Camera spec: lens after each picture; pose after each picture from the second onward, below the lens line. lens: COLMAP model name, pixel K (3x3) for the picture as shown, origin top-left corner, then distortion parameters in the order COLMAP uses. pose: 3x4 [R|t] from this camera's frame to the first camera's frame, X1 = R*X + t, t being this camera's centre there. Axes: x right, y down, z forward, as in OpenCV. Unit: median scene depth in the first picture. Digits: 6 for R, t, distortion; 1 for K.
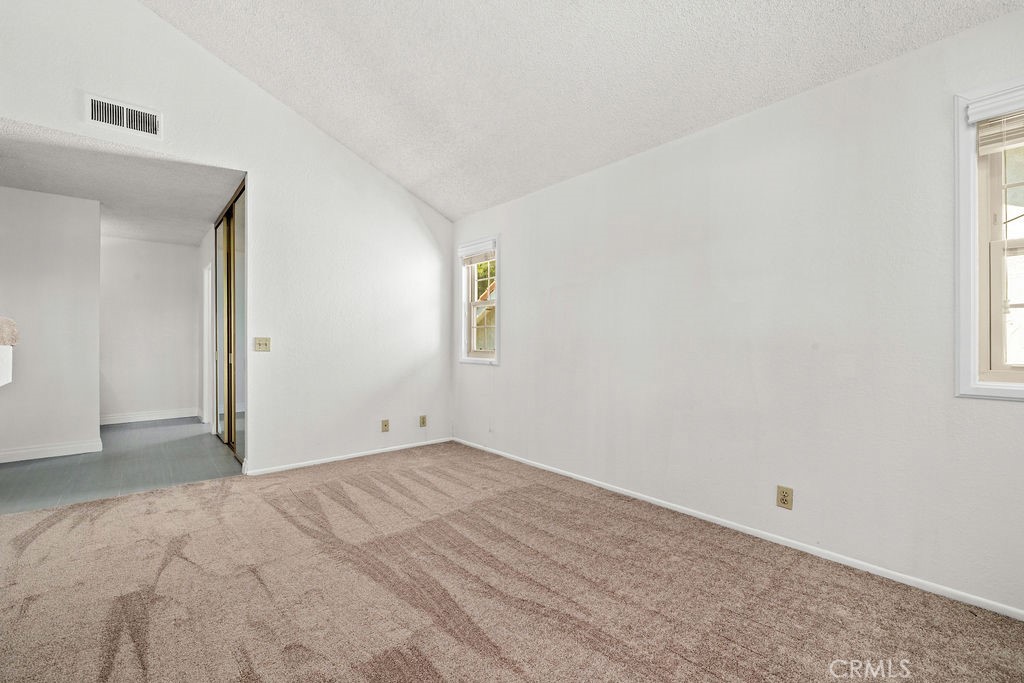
lens RADIAL K [[433.7, 0, 510.6], [0, 433.7, 338.3], [0, 0, 1]] dist [0.002514, 0.000317]
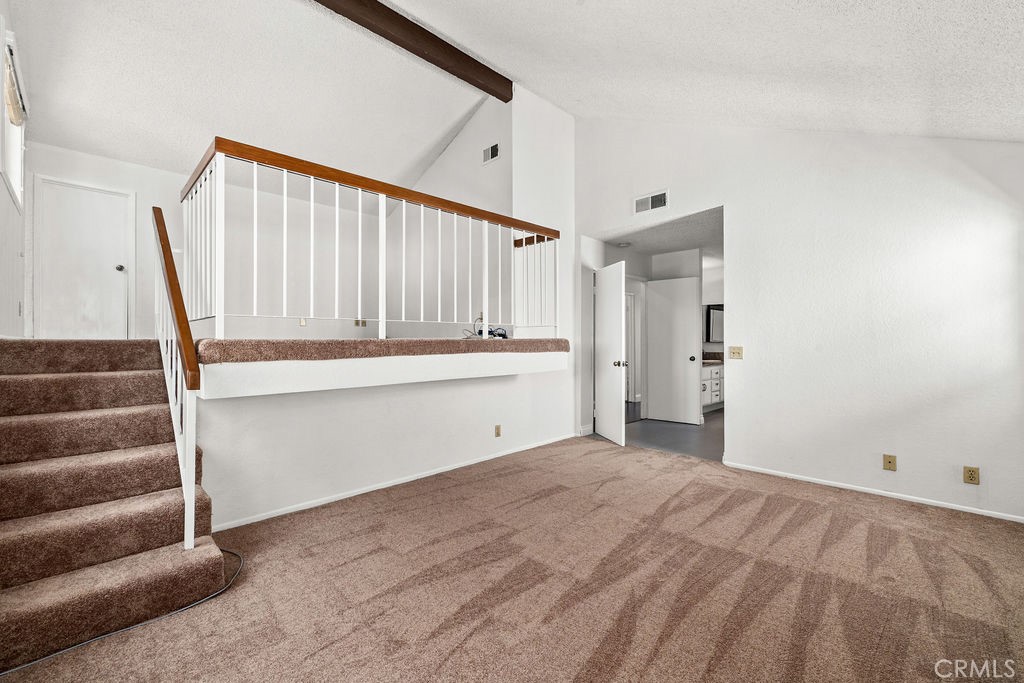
lens RADIAL K [[433.7, 0, 507.7], [0, 433.7, 336.4], [0, 0, 1]] dist [0.002514, 0.000317]
pose [[0.069696, -0.009650, -0.997522, 0.622171], [0.008510, 0.999923, -0.009079, -0.027882], [0.997532, -0.007856, 0.069773, 0.401302]]
